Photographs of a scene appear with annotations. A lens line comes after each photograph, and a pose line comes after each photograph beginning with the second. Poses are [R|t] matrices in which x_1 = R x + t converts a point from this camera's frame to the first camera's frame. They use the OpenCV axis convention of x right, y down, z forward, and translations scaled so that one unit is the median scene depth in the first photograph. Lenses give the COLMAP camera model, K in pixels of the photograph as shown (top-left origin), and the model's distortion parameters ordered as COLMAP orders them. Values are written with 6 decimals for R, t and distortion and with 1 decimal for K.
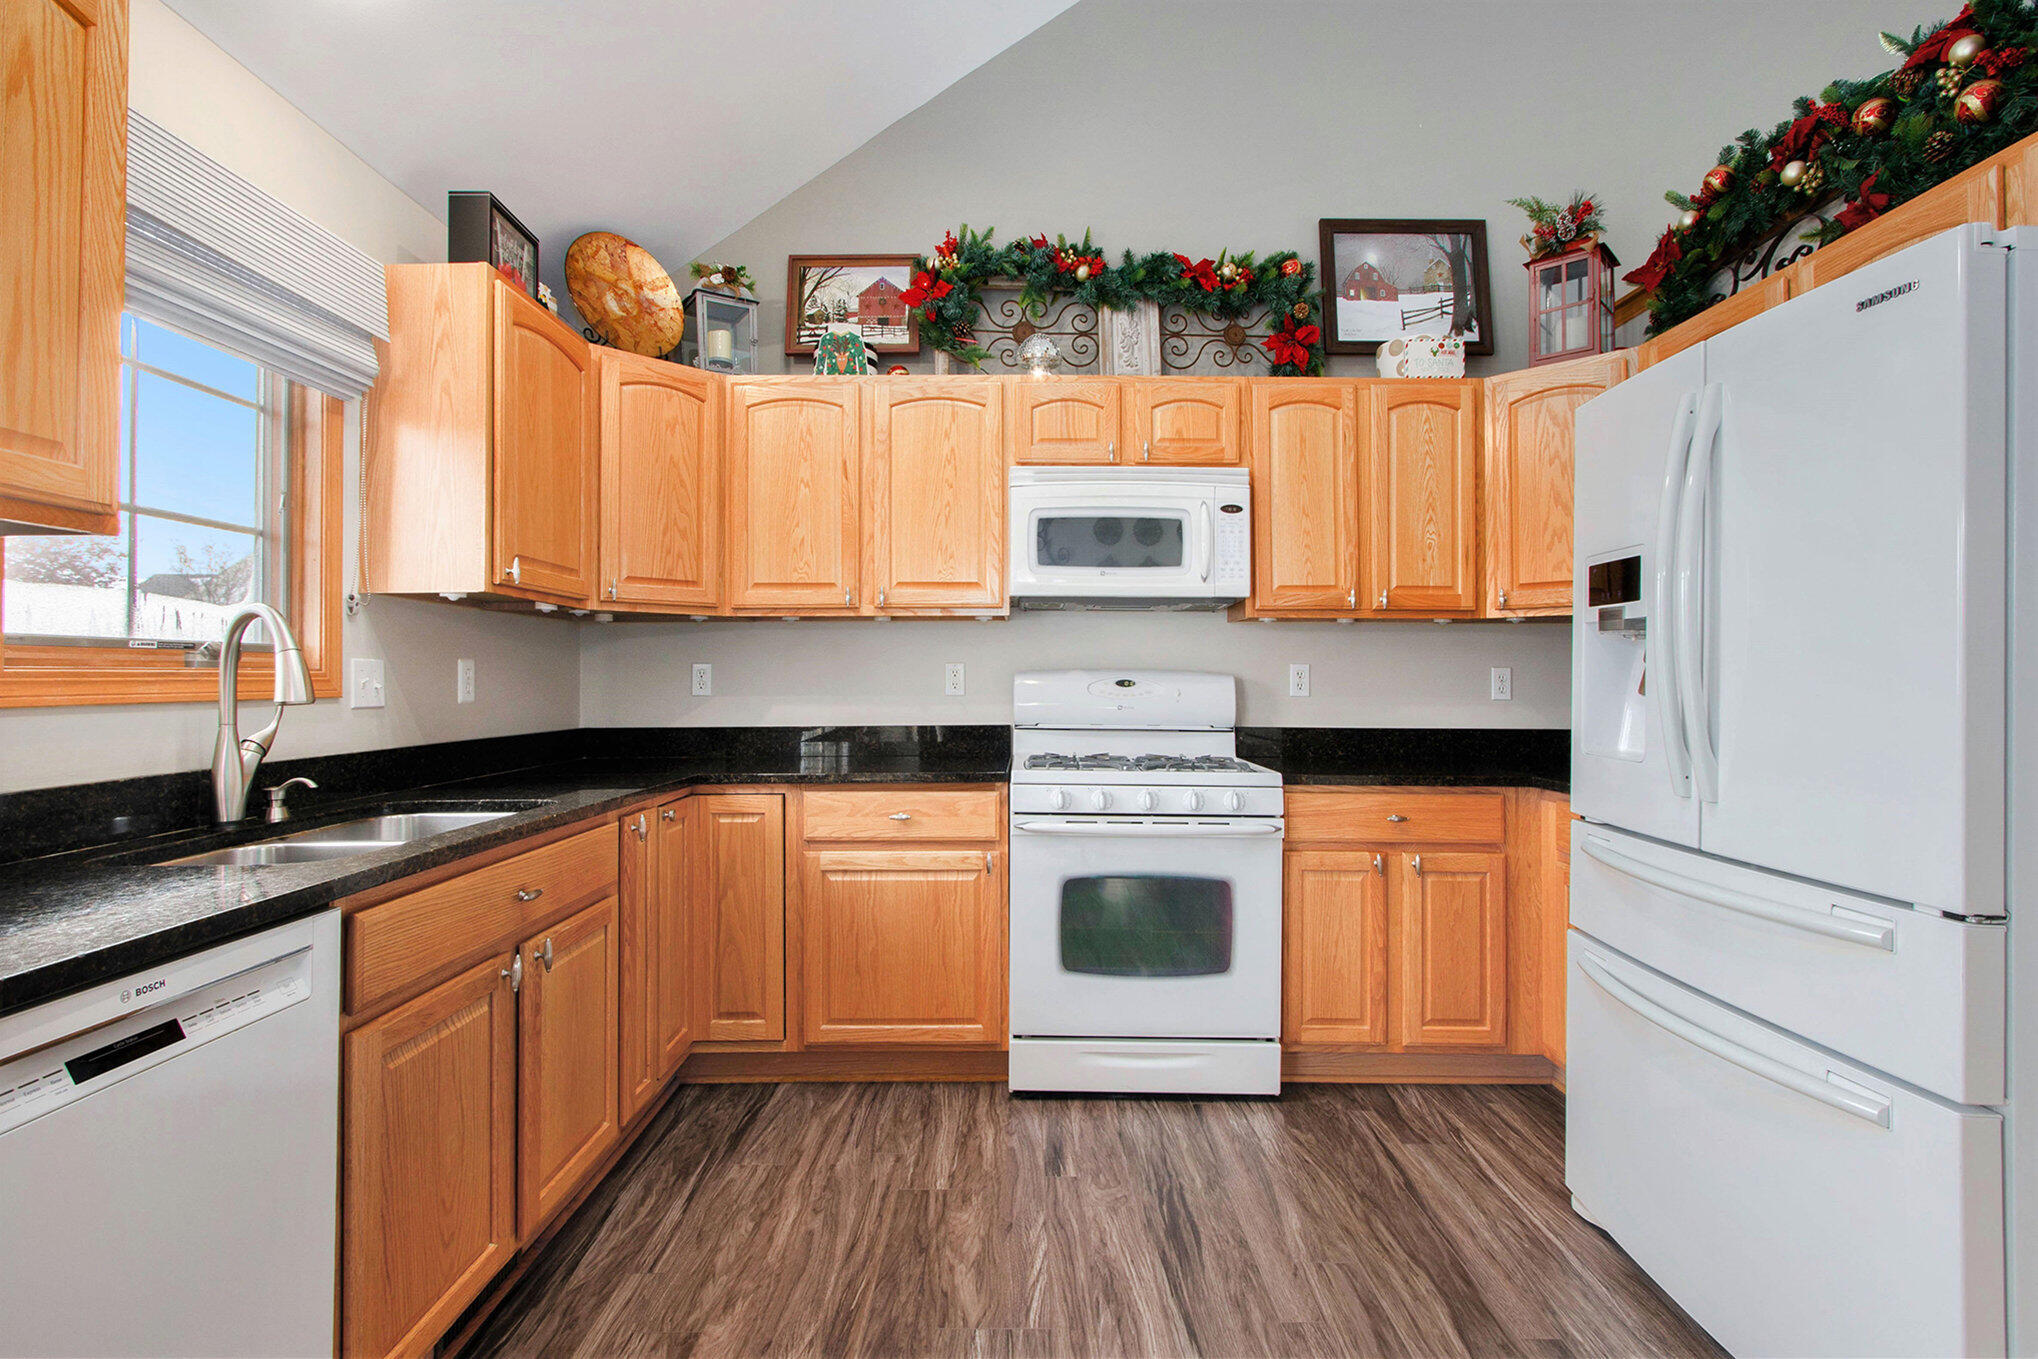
lens RADIAL K [[951.6, 0, 1031.2], [0, 951.6, 663.9], [0, 0, 1]] dist [-0.010726, 0.003832]
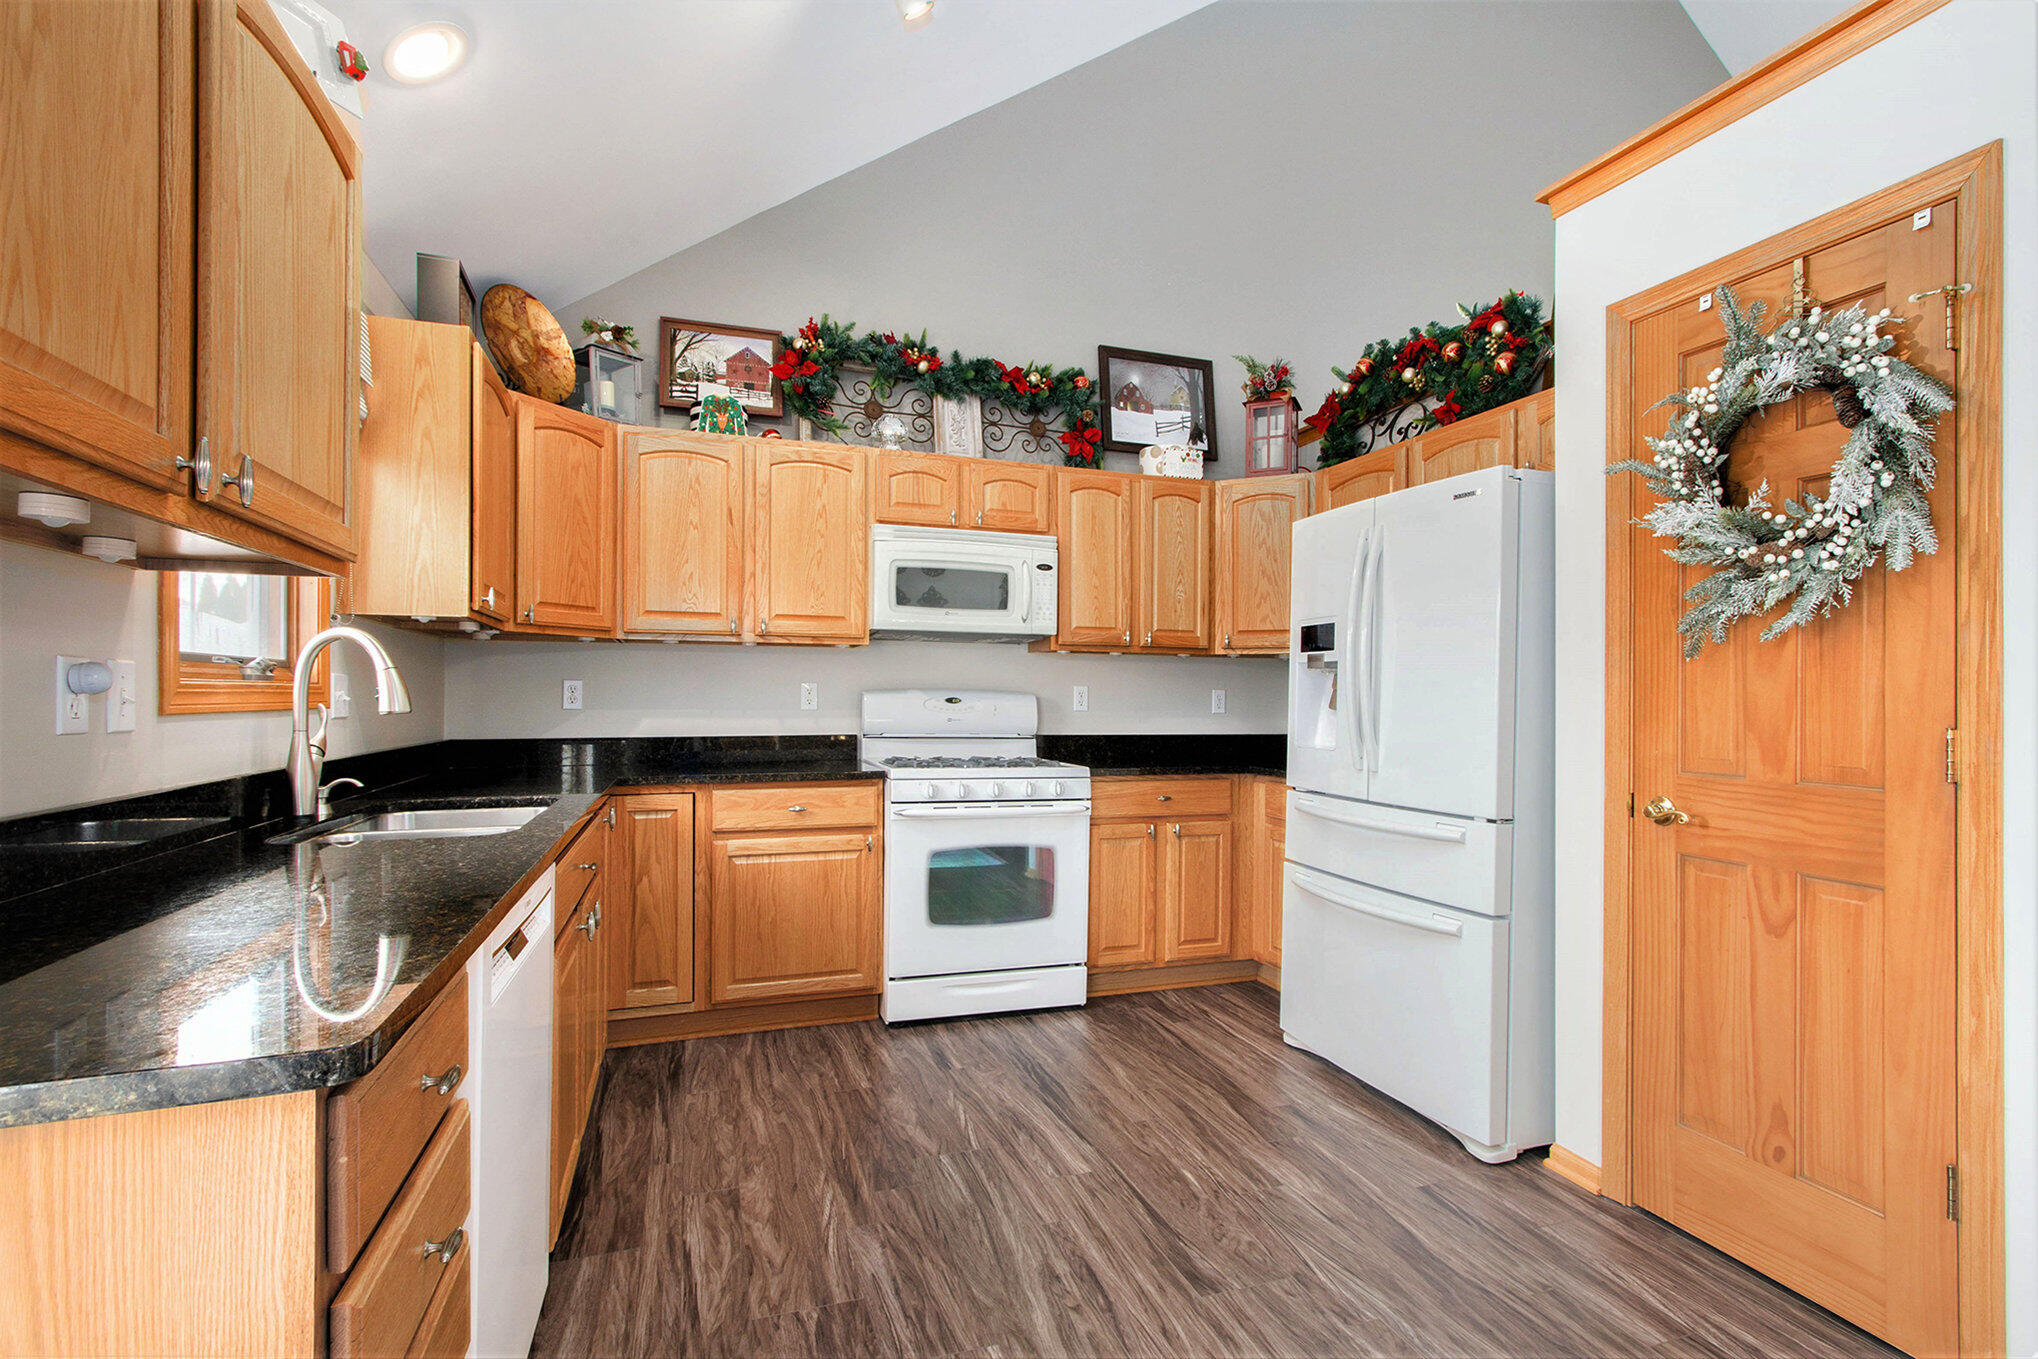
lens RADIAL K [[951.6, 0, 1001.6], [0, 951.6, 695.2], [0, 0, 1]] dist [-0.010726, 0.003832]
pose [[0.948526, 0.007084, 0.316621, -0.272444], [-0.011379, 0.999867, 0.011719, -0.002503], [-0.316496, -0.014718, 0.948480, -0.235713]]
